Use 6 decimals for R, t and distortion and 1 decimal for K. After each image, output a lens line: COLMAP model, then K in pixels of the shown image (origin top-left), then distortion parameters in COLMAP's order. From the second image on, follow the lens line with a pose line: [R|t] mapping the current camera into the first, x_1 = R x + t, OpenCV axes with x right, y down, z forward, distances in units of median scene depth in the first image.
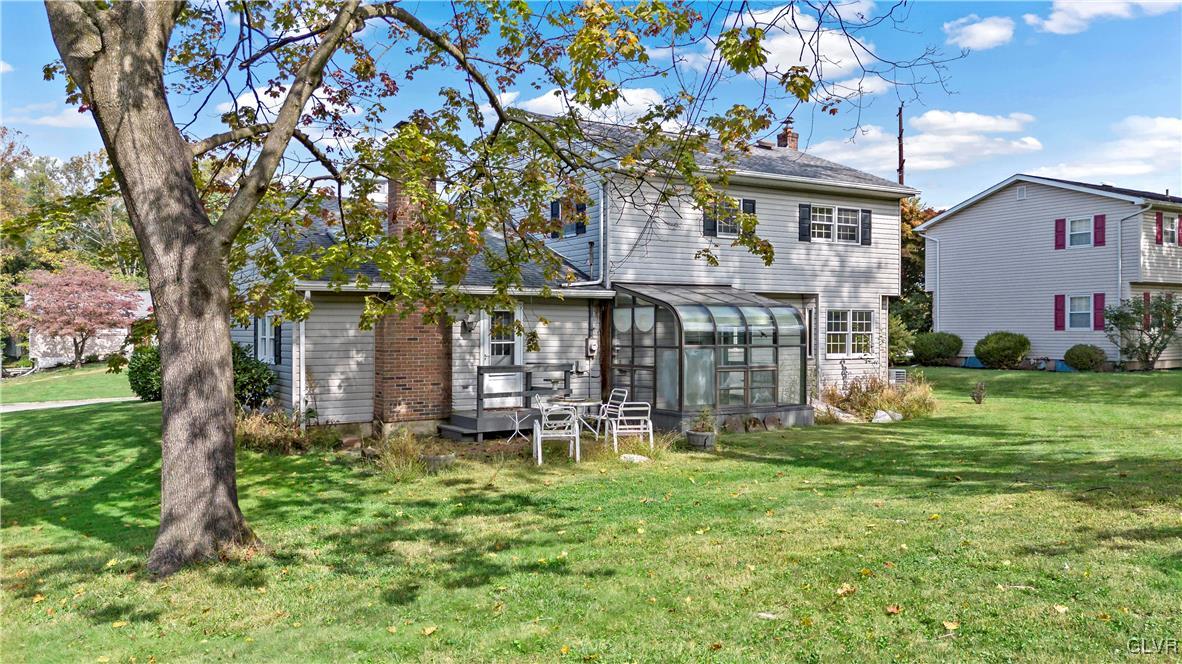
lens RADIAL K [[878.2, 0, 585.2], [0, 878.2, 332.0], [0, 0, 1]] dist [0.057975, -0.064902]
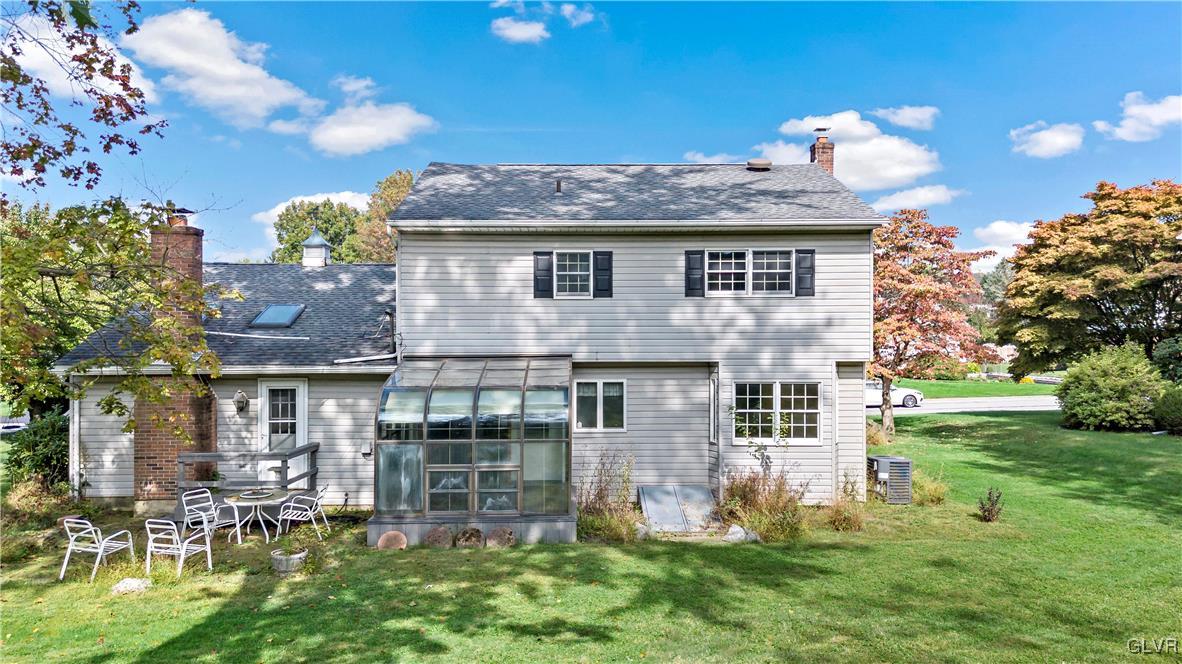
lens RADIAL K [[878.2, 0, 590.4], [0, 878.2, 323.9], [0, 0, 1]] dist [0.057975, -0.064902]
pose [[0.870355, -0.002035, -0.492420, 0.550771], [-0.001319, 0.999978, -0.006463, -0.071916], [0.492423, 0.006274, 0.870334, 0.260775]]
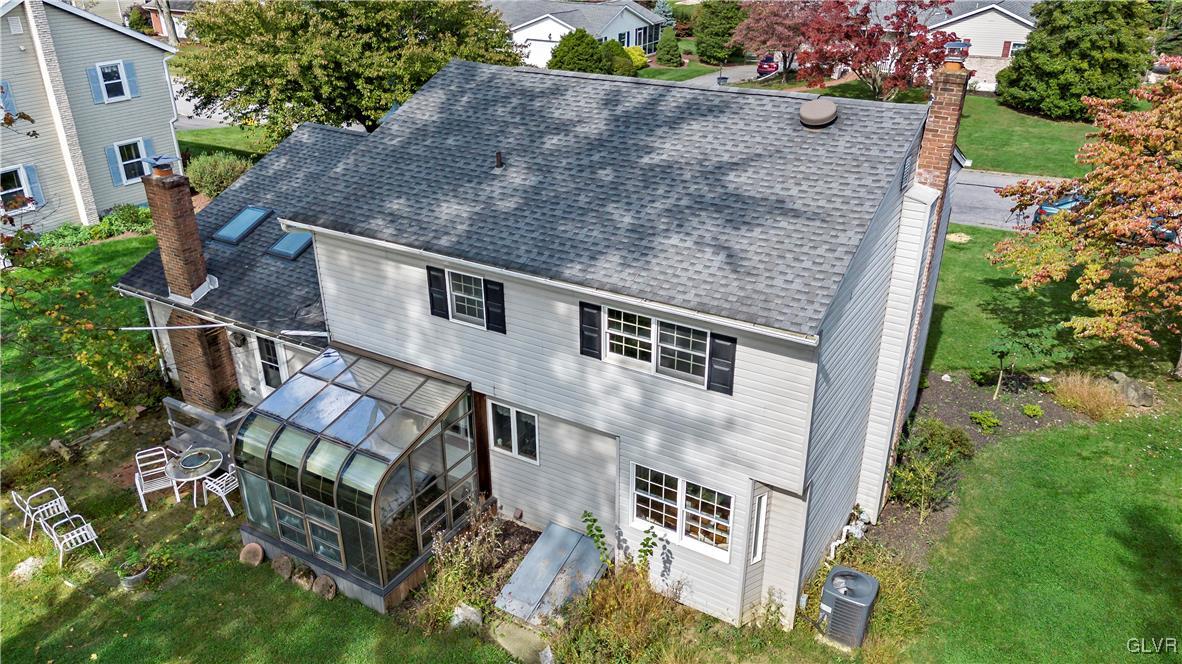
lens RADIAL K [[878.2, 0, 592.1], [0, 878.2, 328.9], [0, 0, 1]] dist [0.057975, -0.064902]
pose [[0.472954, 0.374531, -0.797522, 0.731143], [-0.003528, 0.905955, 0.423360, -0.380568], [0.881080, -0.197416, 0.429796, 0.728162]]
